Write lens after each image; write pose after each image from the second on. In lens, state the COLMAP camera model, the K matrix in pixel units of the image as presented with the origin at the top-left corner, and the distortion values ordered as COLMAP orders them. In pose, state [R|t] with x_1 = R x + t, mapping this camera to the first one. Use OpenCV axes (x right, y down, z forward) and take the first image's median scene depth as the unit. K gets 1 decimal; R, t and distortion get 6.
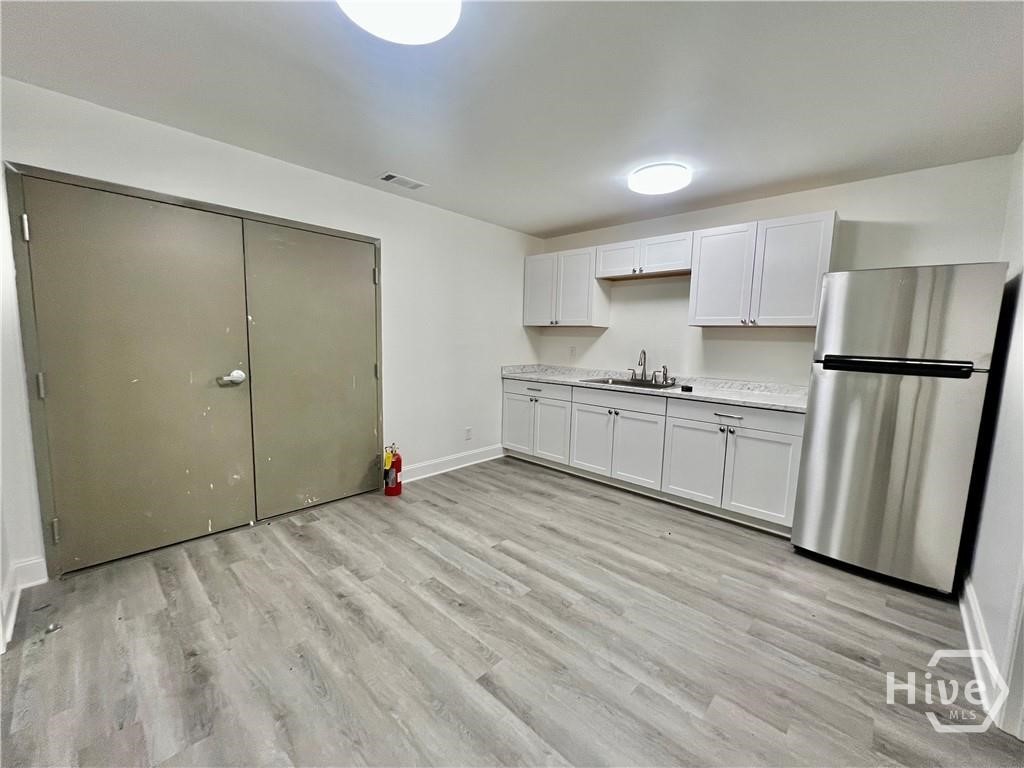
lens RADIAL K [[417.4, 0, 511.9], [0, 417.4, 385.2], [0, 0, 1]] dist [-0.000299, 0.000606]
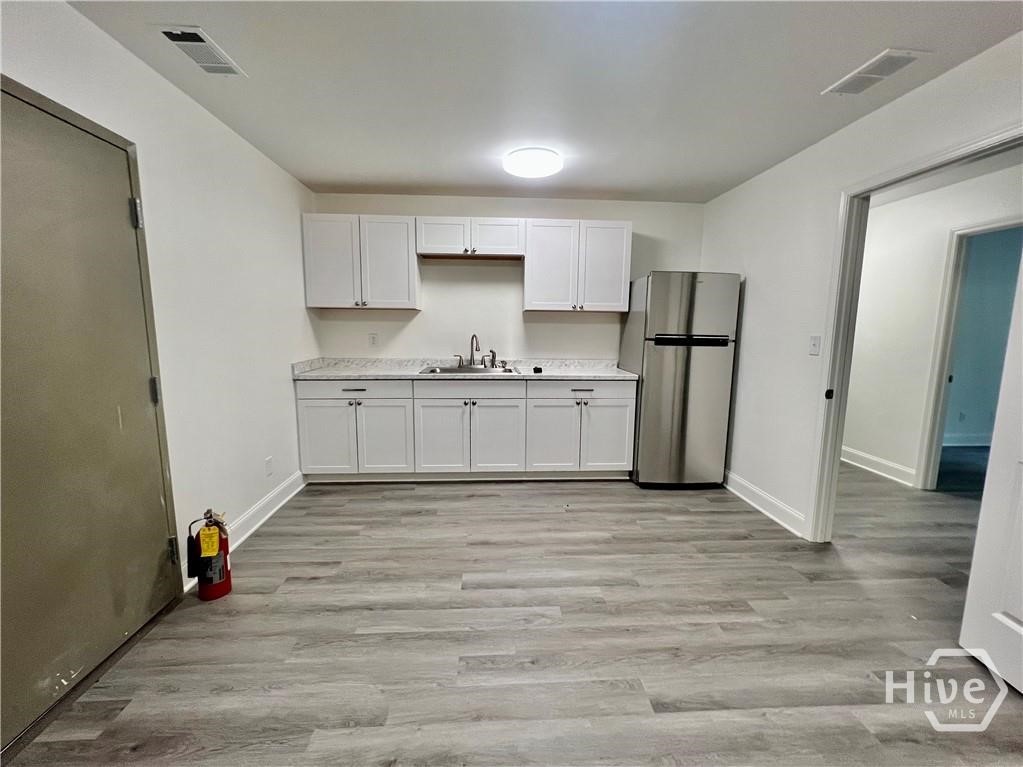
lens RADIAL K [[444.8, 0, 511.6], [0, 444.8, 385.0], [0, 0, 1]] dist [-0.001363, 0.001012]
pose [[0.681950, -0.117614, 0.721880, -0.475850], [0.090539, 0.992969, 0.076251, -0.049313], [-0.725773, 0.013359, 0.687805, 0.293202]]
